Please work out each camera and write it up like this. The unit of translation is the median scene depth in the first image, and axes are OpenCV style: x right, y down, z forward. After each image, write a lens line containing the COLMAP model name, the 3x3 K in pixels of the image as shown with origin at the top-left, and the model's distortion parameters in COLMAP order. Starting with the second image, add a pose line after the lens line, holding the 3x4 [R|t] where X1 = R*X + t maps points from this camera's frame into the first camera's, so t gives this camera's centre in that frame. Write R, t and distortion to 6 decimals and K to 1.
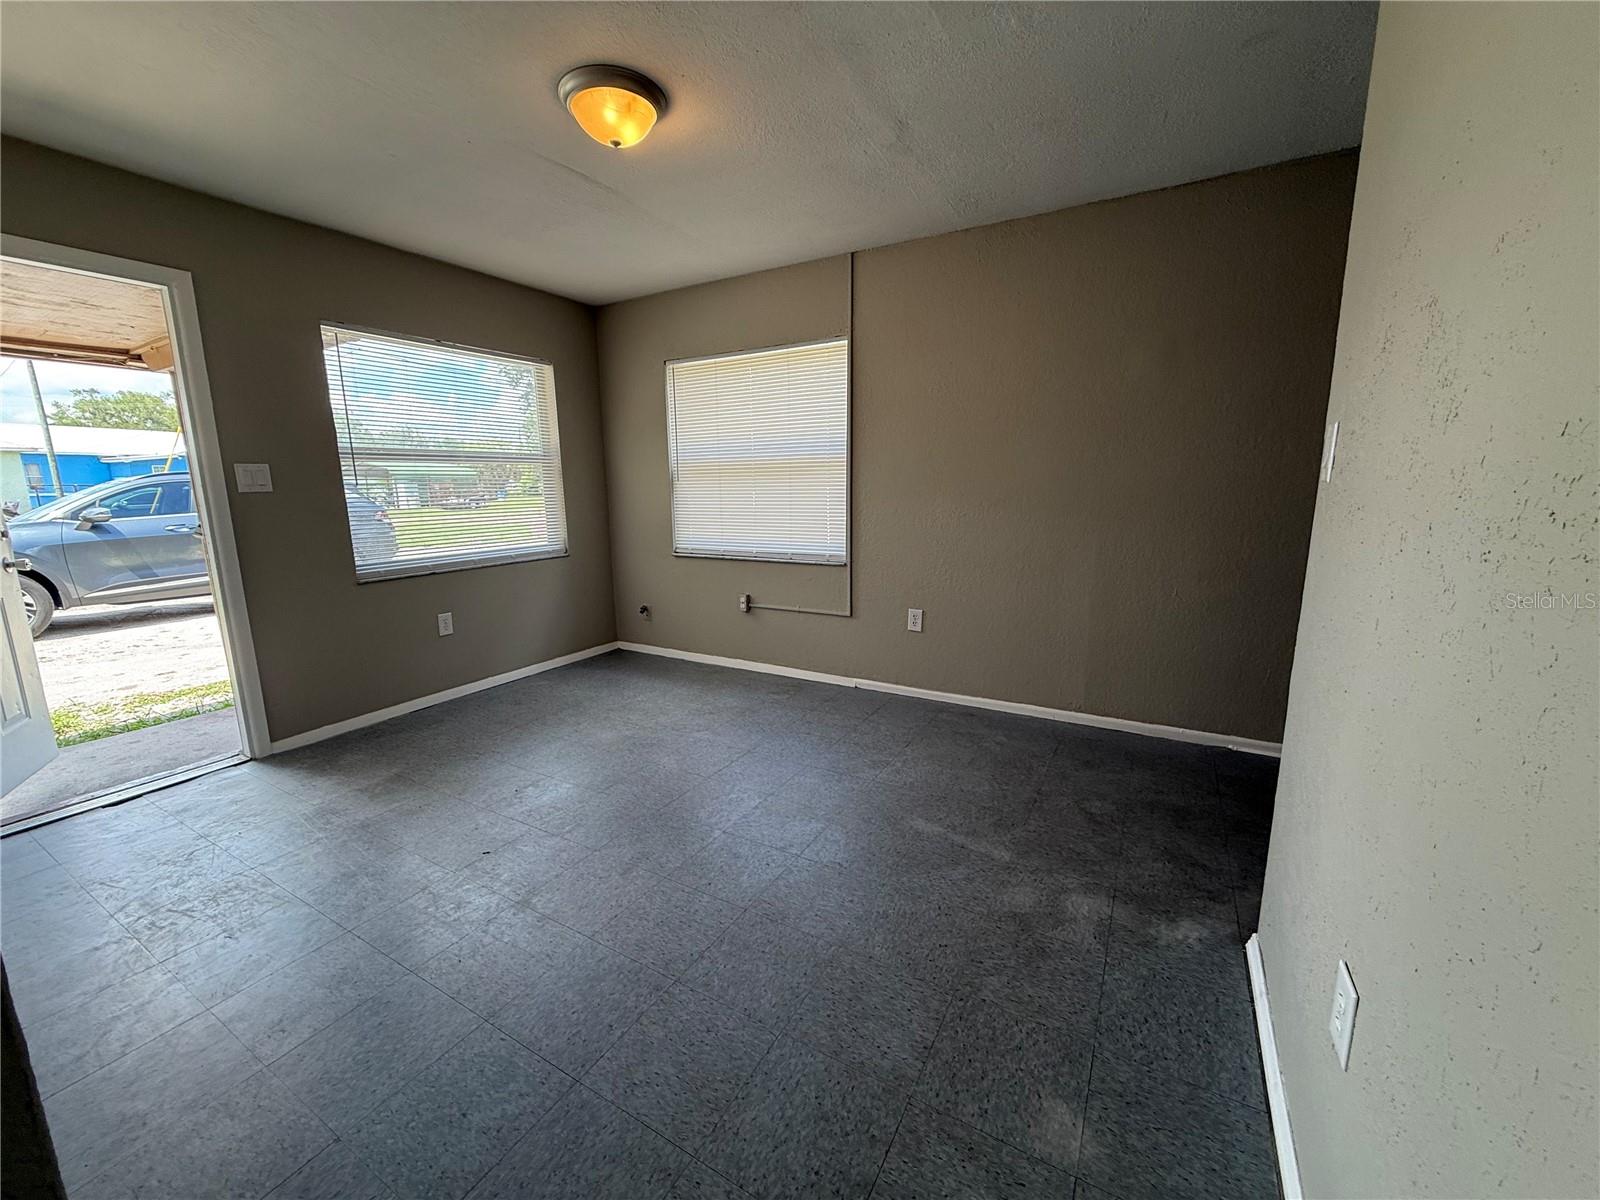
lens RADIAL K [[636.1, 0, 797.5], [0, 636.1, 600.0], [0, 0, 1]] dist [0.001846, 0.000146]
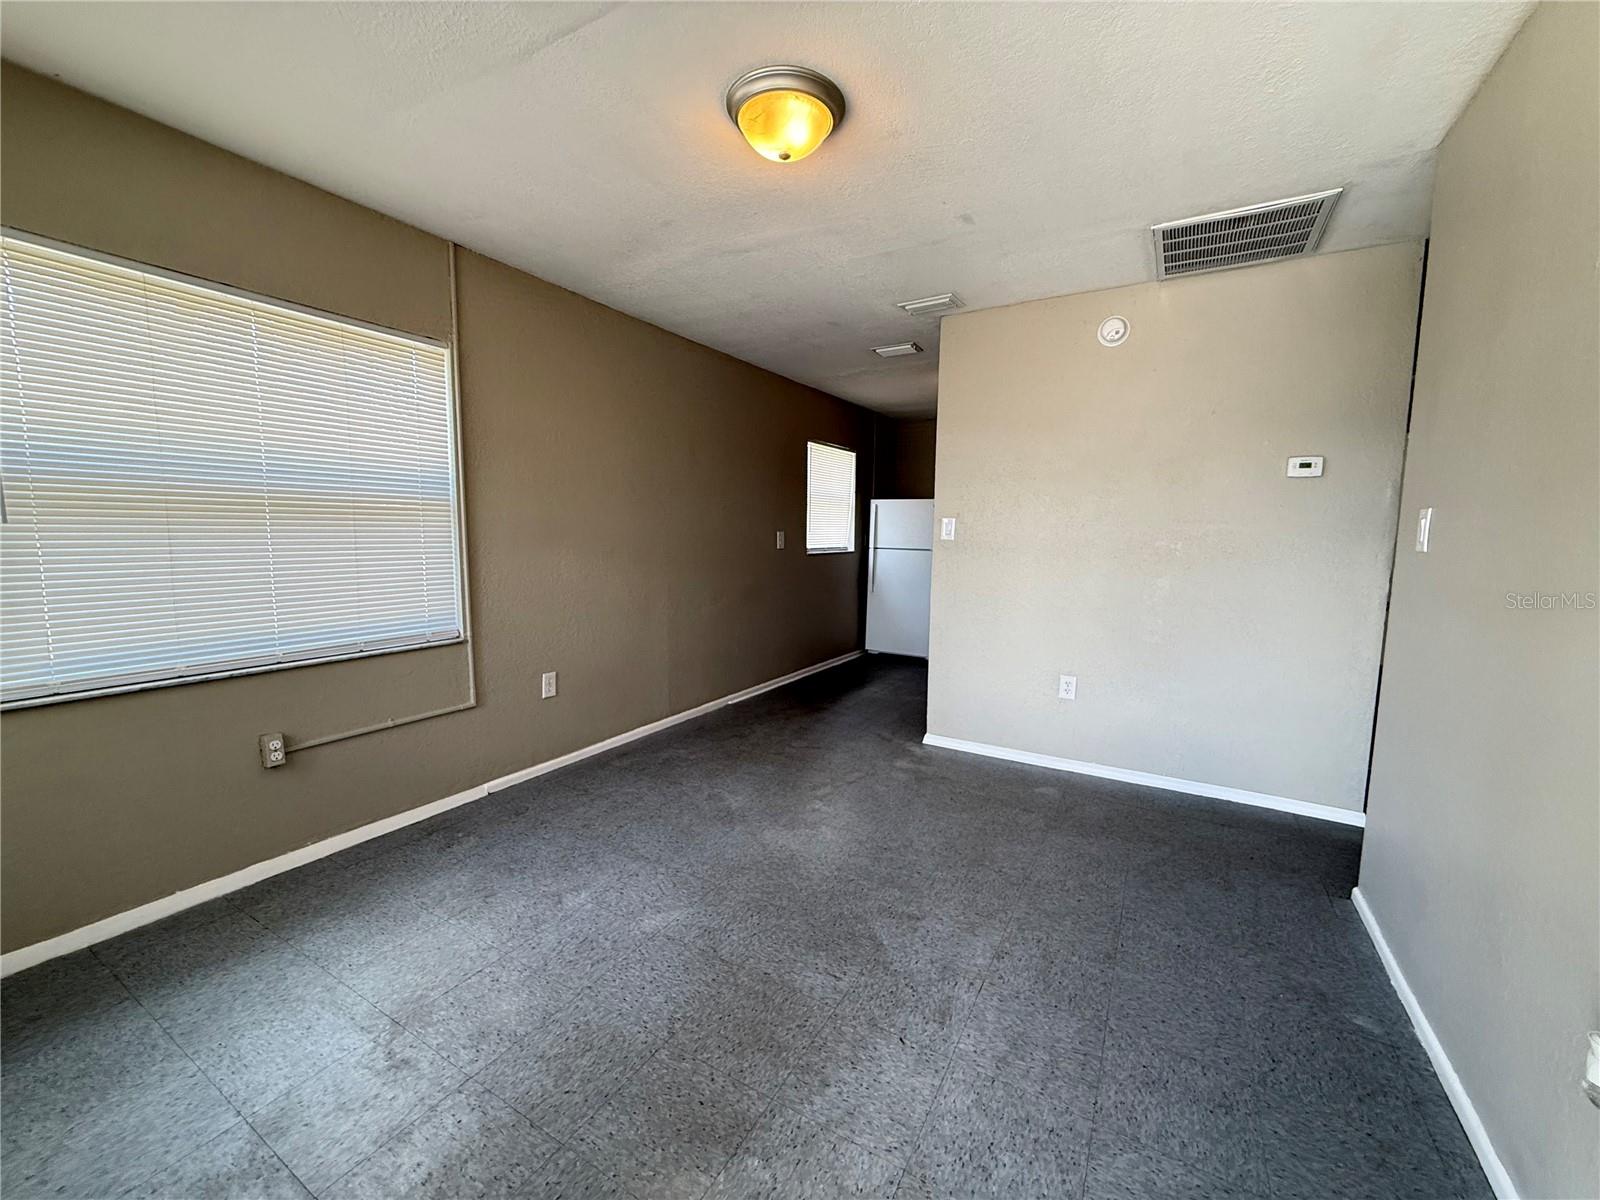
lens RADIAL K [[636.1, 0, 797.5], [0, 636.1, 600.0], [0, 0, 1]] dist [0.001846, 0.000146]
pose [[0.006759, -0.095524, 0.995404, -0.736462], [0.169681, 0.981101, 0.092999, -0.116363], [-0.985476, 0.168273, 0.022840, 0.643519]]
